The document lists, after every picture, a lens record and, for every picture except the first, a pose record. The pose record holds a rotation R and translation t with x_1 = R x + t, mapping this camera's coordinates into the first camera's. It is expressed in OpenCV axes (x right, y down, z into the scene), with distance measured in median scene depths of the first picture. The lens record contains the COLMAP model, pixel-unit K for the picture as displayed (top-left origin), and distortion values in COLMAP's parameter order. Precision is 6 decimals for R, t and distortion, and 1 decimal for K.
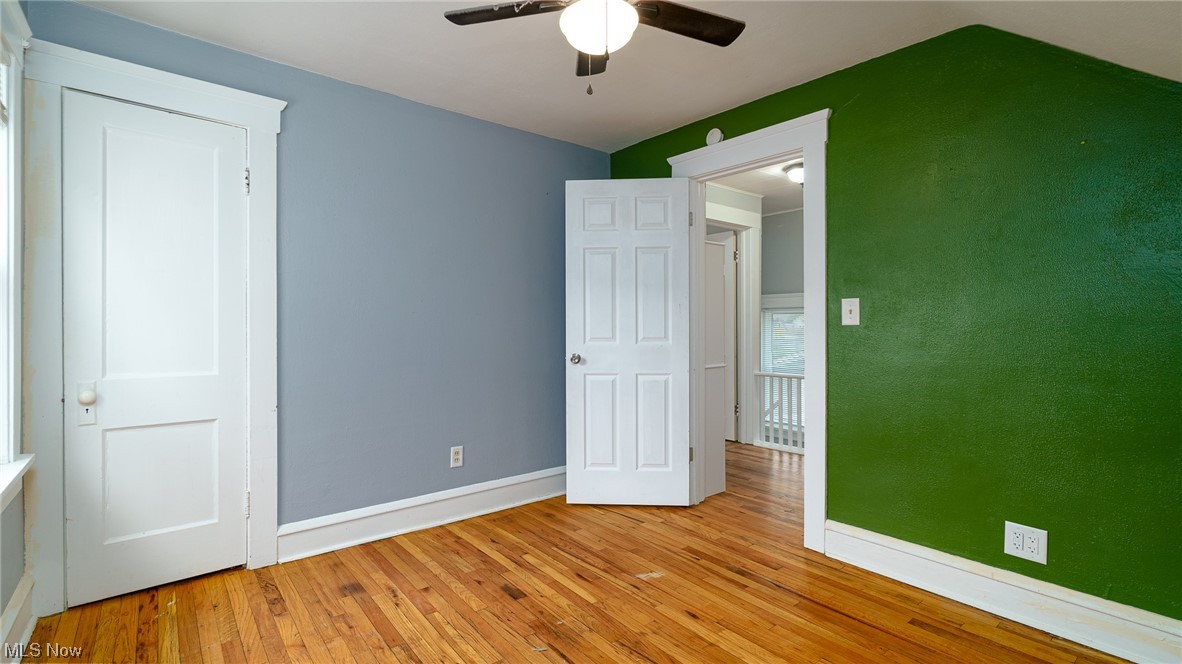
lens RADIAL K [[513.7, 0, 630.2], [0, 513.7, 329.8], [0, 0, 1]] dist [-0.001257, -0.000057]
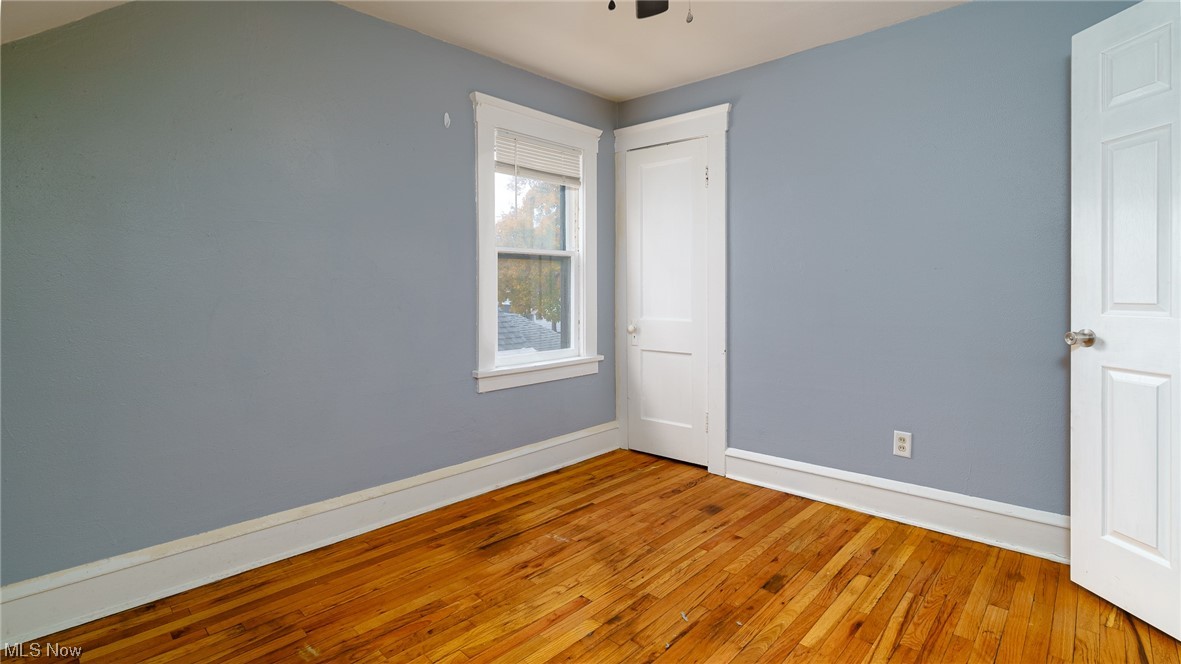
lens RADIAL K [[559.0, 0, 589.4], [0, 559.0, 297.1], [0, 0, 1]] dist [-0.001497, -0.000038]
pose [[0.118130, 0.008898, -0.992958, 0.604697], [-0.000933, 0.999960, 0.008849, 0.007133], [0.992998, -0.000119, 0.118134, 0.499789]]
